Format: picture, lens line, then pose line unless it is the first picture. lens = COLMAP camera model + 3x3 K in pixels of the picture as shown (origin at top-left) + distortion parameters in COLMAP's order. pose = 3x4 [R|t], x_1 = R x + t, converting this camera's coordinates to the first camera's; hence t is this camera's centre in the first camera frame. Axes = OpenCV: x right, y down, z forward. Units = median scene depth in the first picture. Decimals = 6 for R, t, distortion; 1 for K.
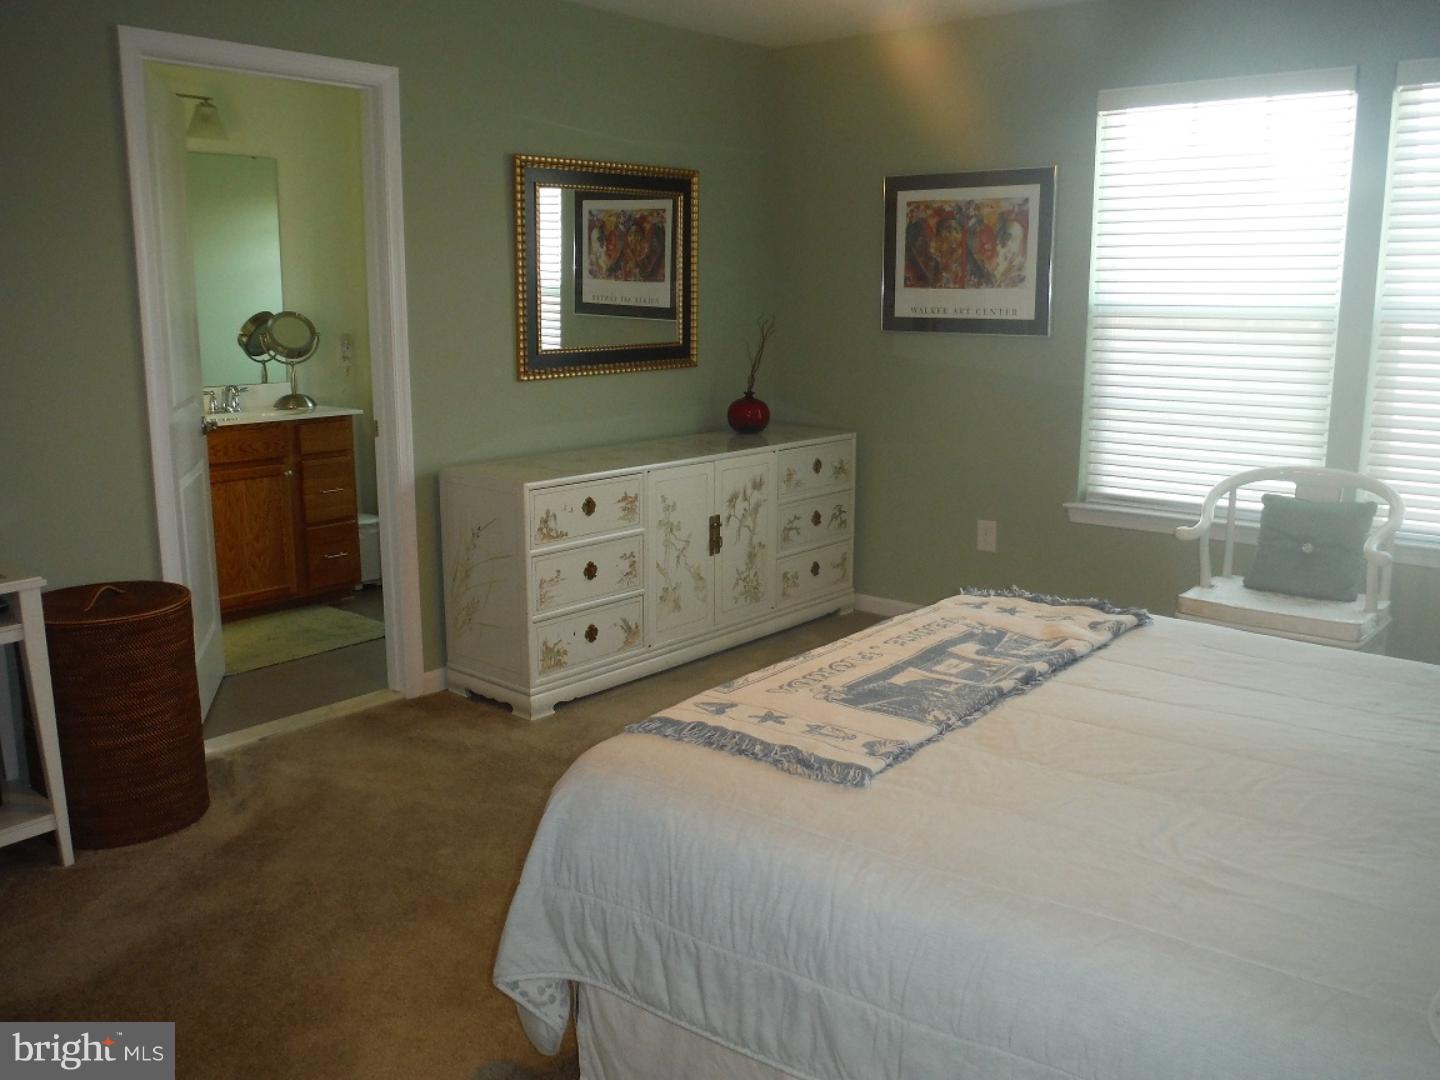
lens RADIAL K [[1247.1, 0, 739.8], [0, 1247.1, 538.9], [0, 0, 1]] dist [-0.001199, -0.087568]
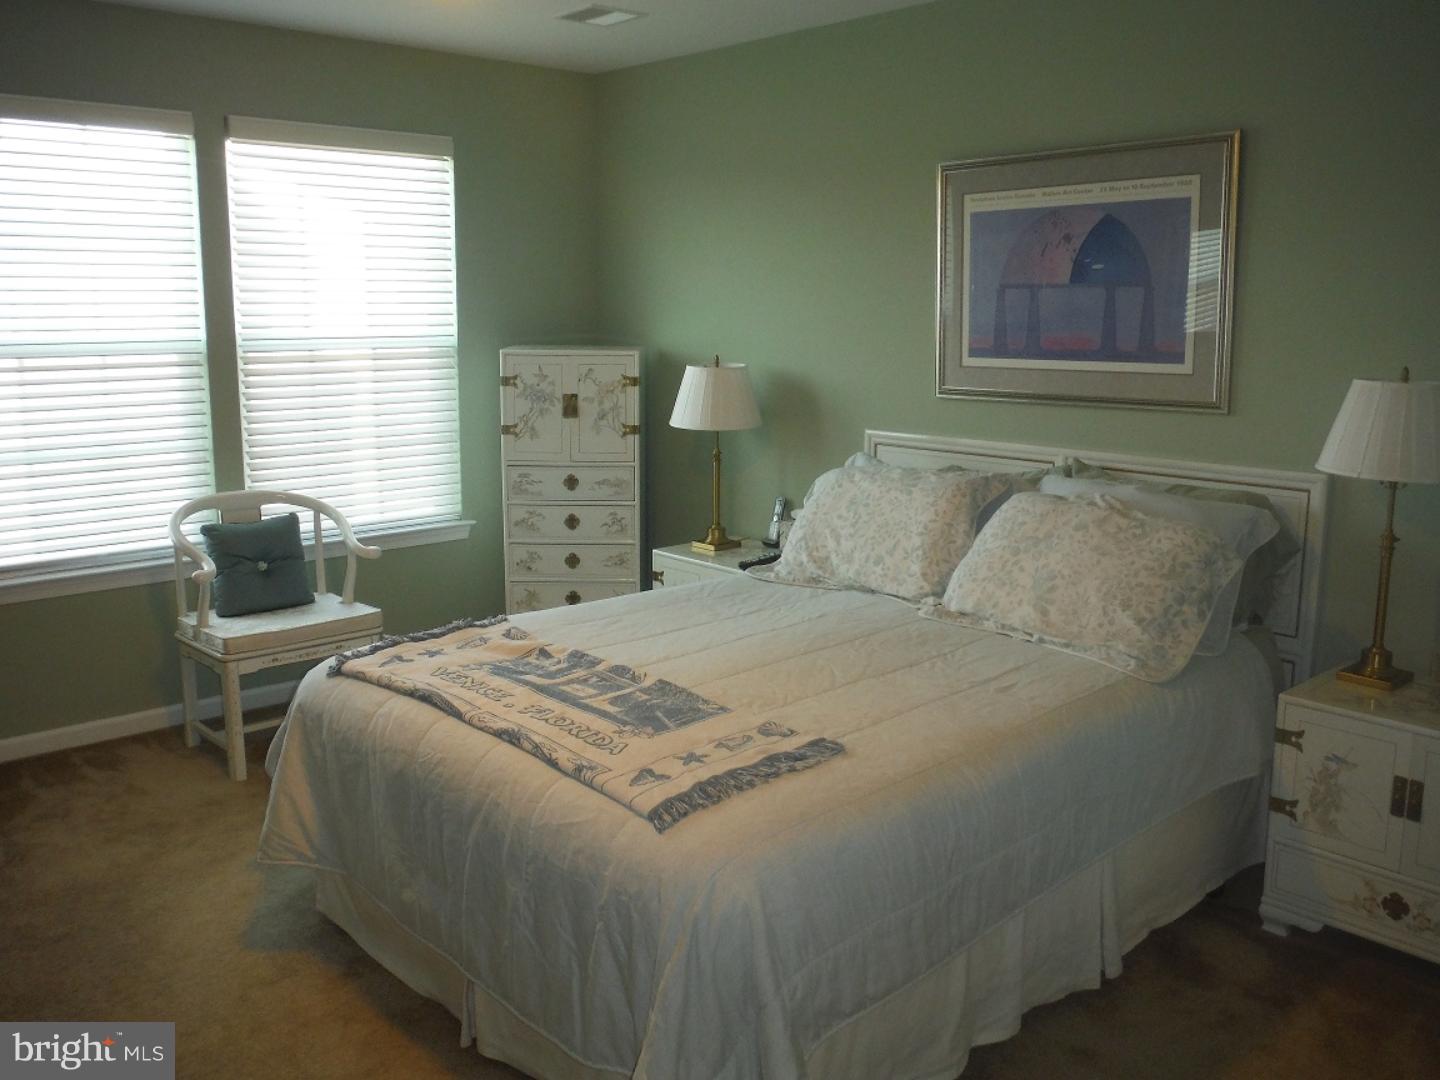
lens RADIAL K [[1247.1, 0, 739.8], [0, 1247.1, 538.9], [0, 0, 1]] dist [-0.001199, -0.087568]
pose [[0.115866, -0.181137, 0.976609, -0.853449], [0.188208, 0.969422, 0.157474, -0.169989], [-0.975271, 0.165560, 0.146414, 0.699078]]
